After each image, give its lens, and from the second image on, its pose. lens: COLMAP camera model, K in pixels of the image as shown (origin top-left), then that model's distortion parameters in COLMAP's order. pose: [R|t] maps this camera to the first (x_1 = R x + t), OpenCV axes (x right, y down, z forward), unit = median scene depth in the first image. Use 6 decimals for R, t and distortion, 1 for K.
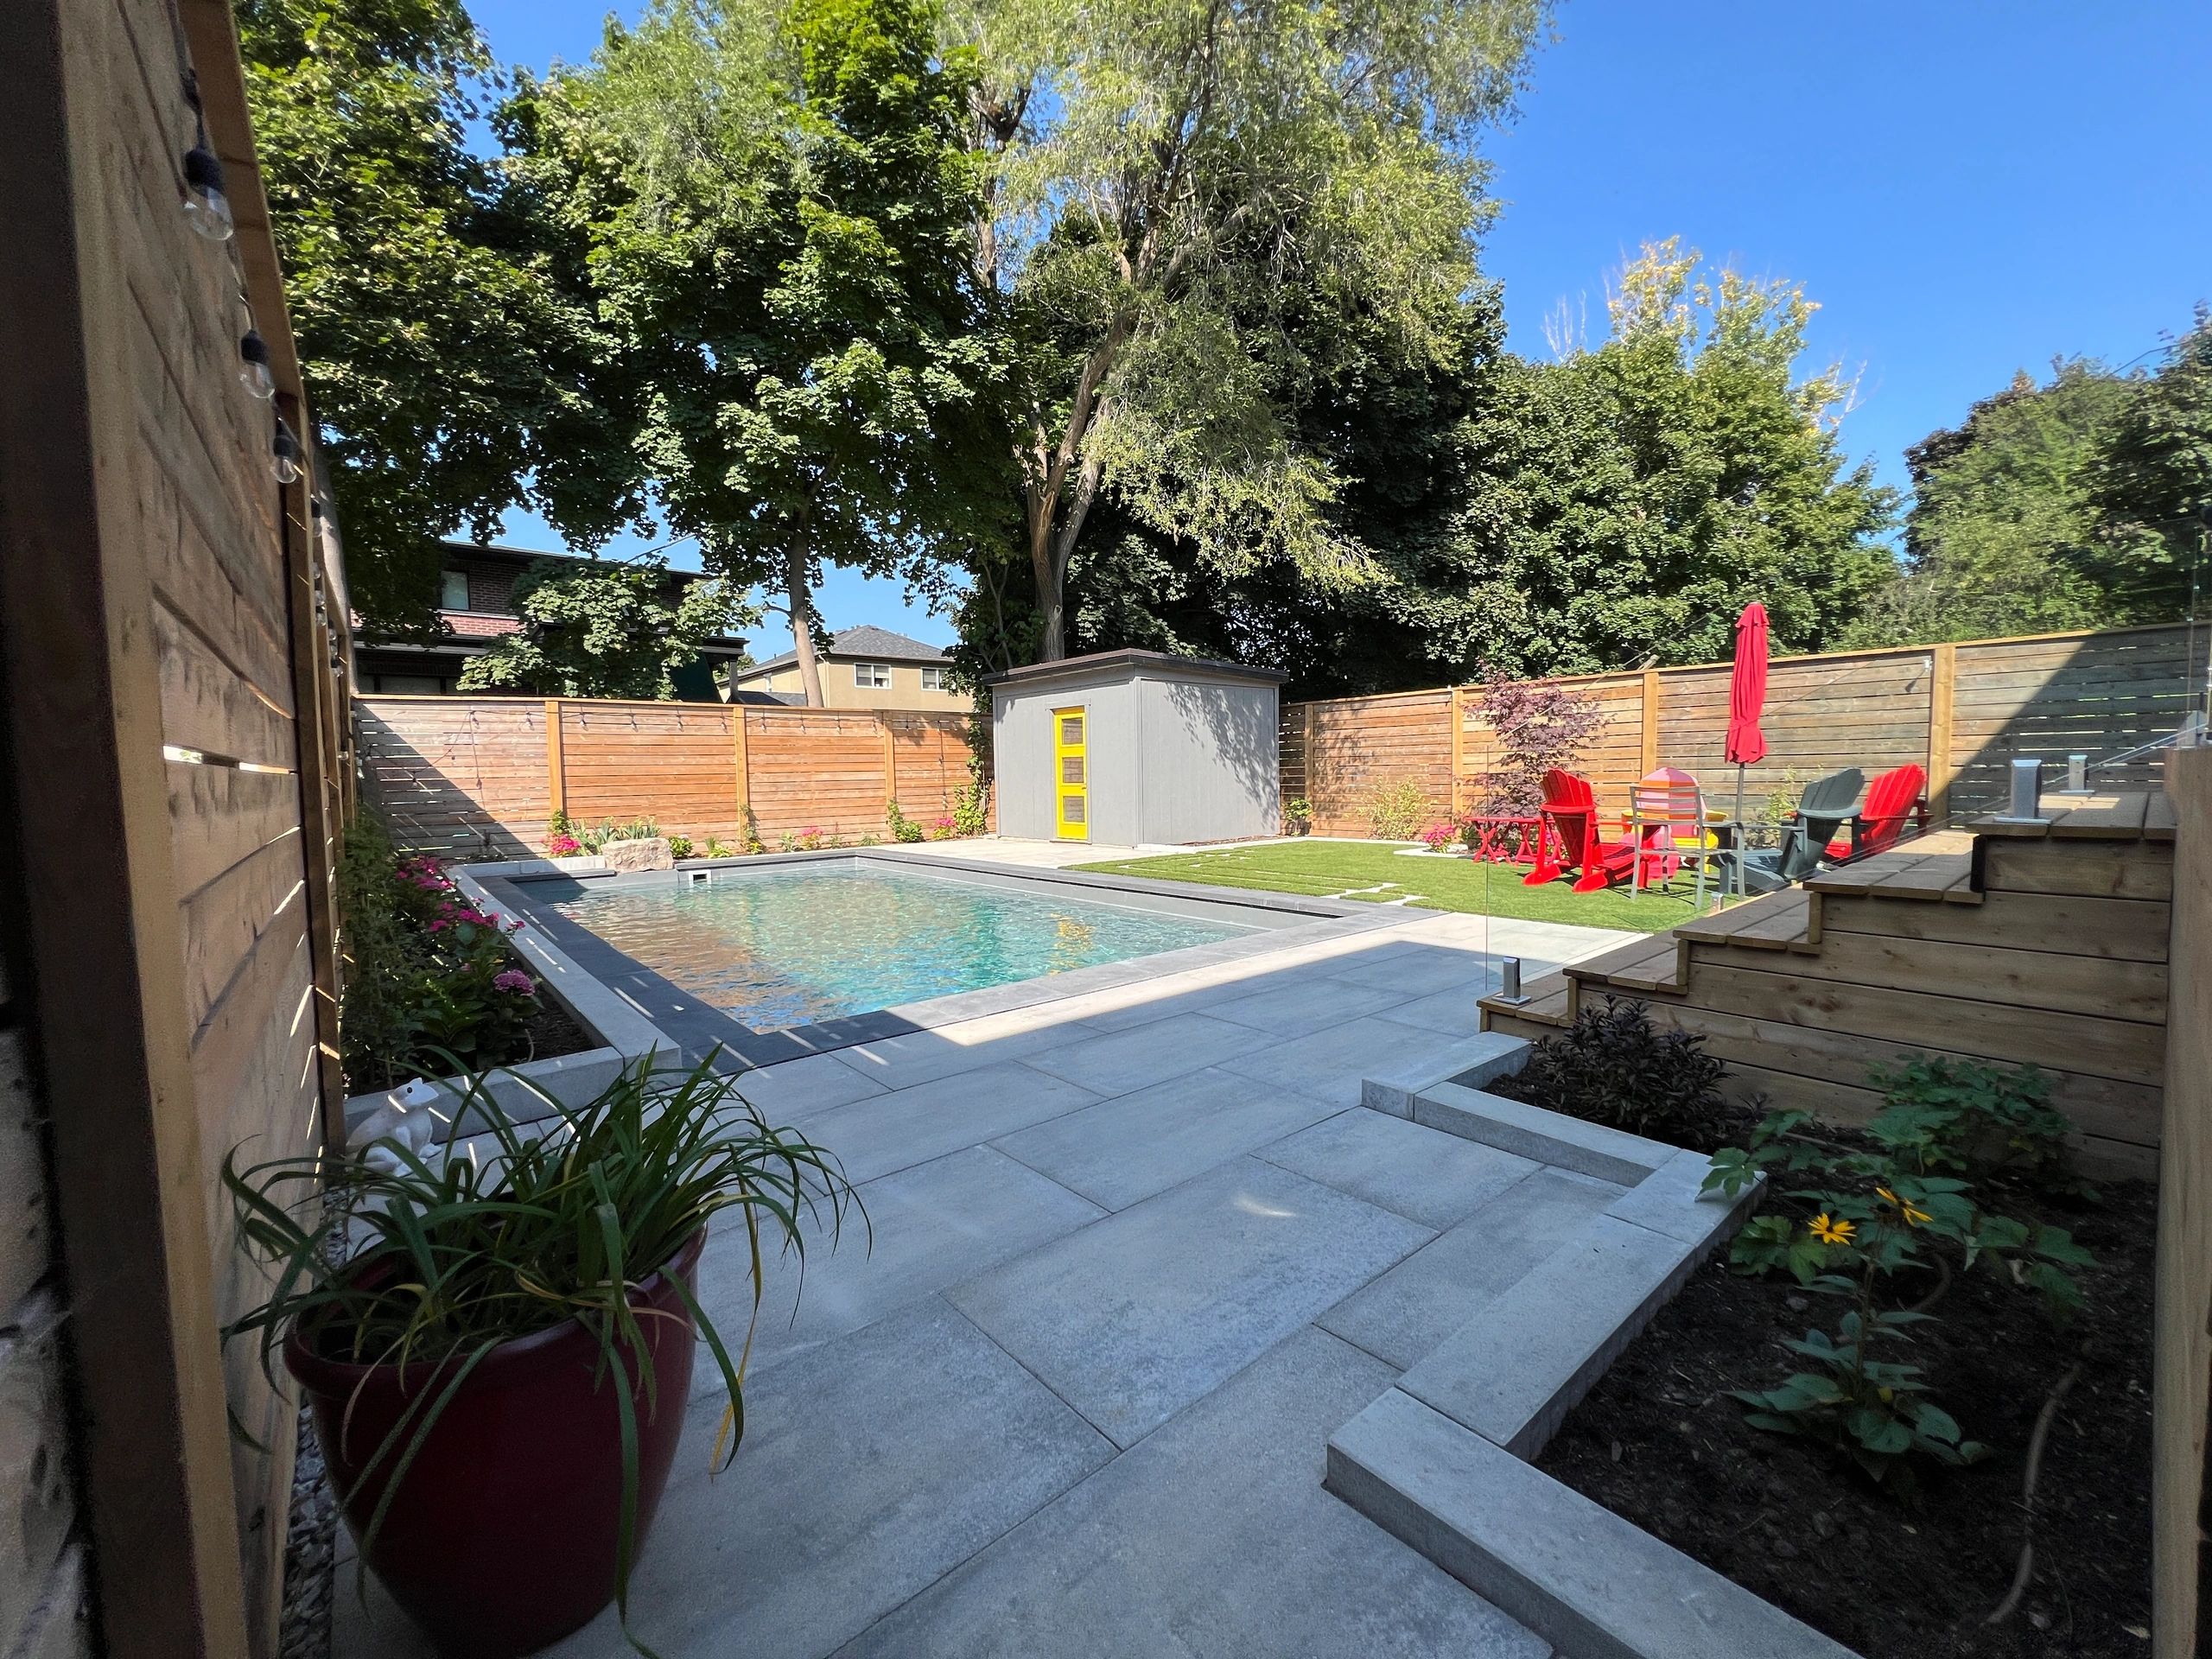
lens RADIAL K [[892.9, 0, 1097.8], [0, 892.9, 828.5], [0, 0, 1]] dist [-0.000999, 0.000707]
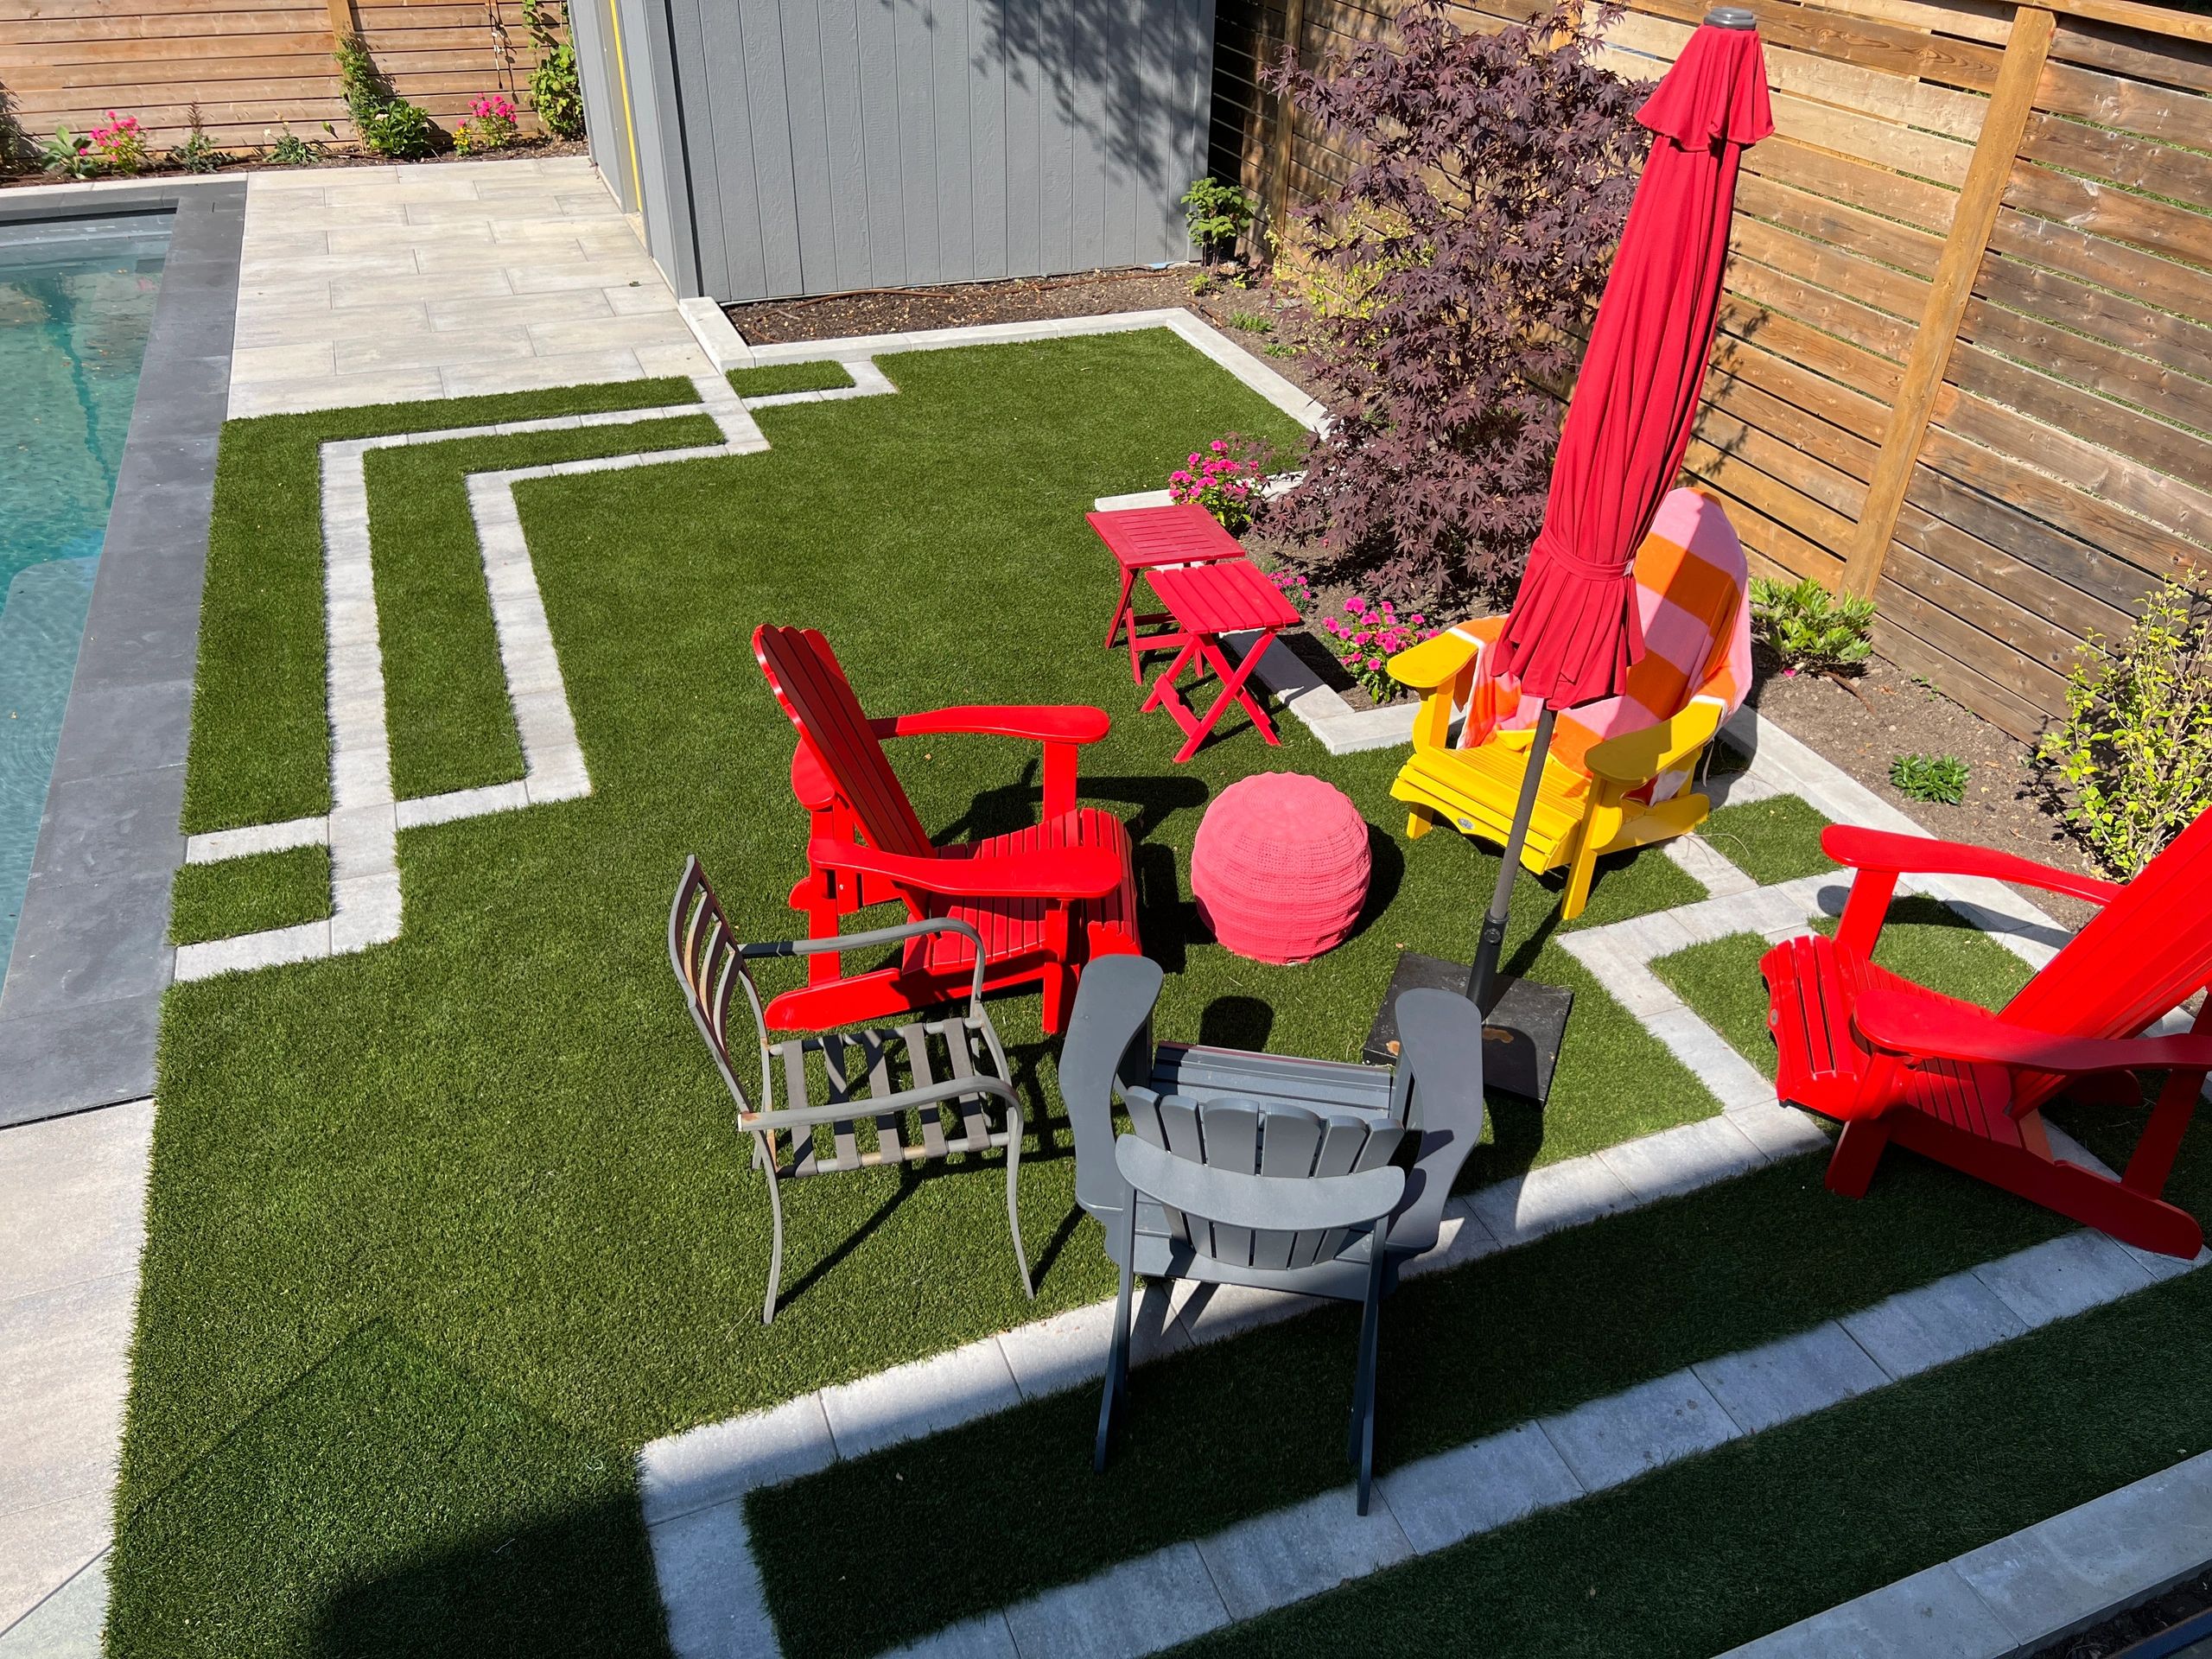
lens RADIAL K [[1669.3, 0, 1112.0], [0, 1669.3, 862.1], [0, 0, 1]] dist [0.040614, -0.046849]
pose [[0.946237, 0.217916, -0.239057, 0.477312], [-0.062797, 0.848720, 0.525100, -0.179065], [0.317320, -0.481857, 0.816775, 0.360212]]
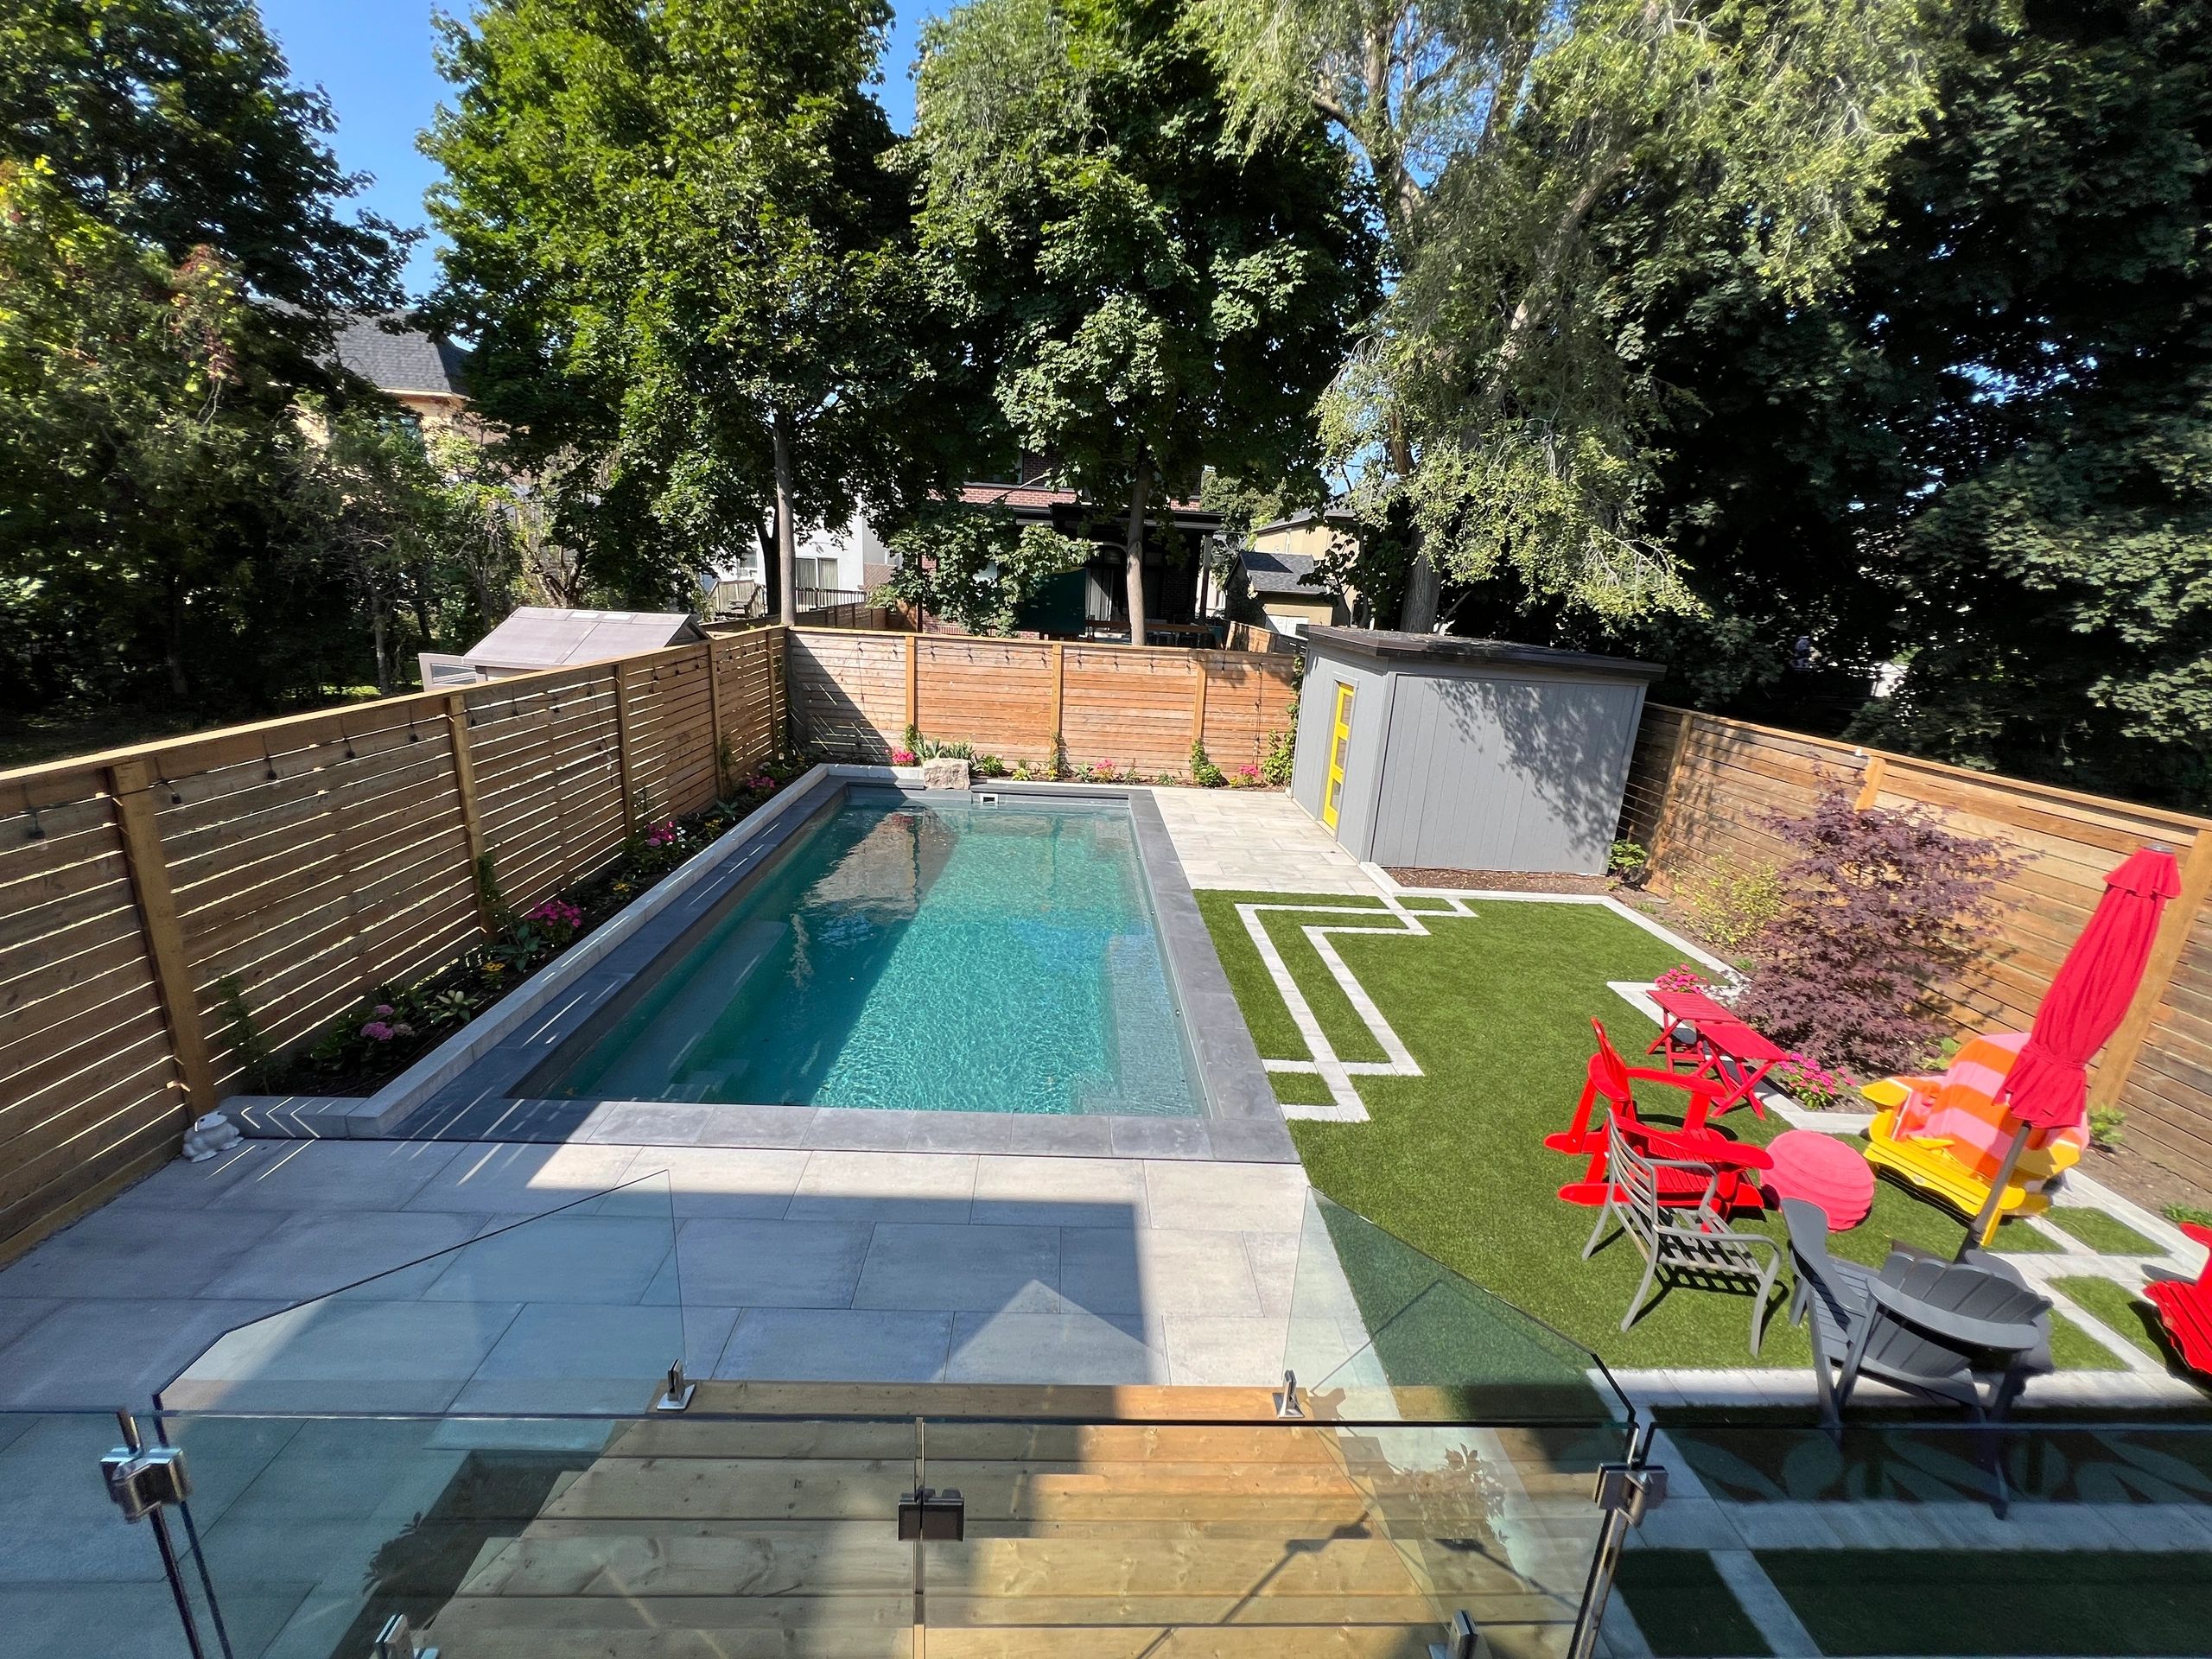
lens RADIAL K [[892.9, 0, 1097.8], [0, 892.9, 828.5], [0, 0, 1]] dist [-0.000999, 0.000707]
pose [[0.783975, 0.228319, -0.577281, 0.360052], [-0.109532, 0.966195, 0.233387, -0.200600], [0.611052, -0.119739, 0.782482, 0.164833]]
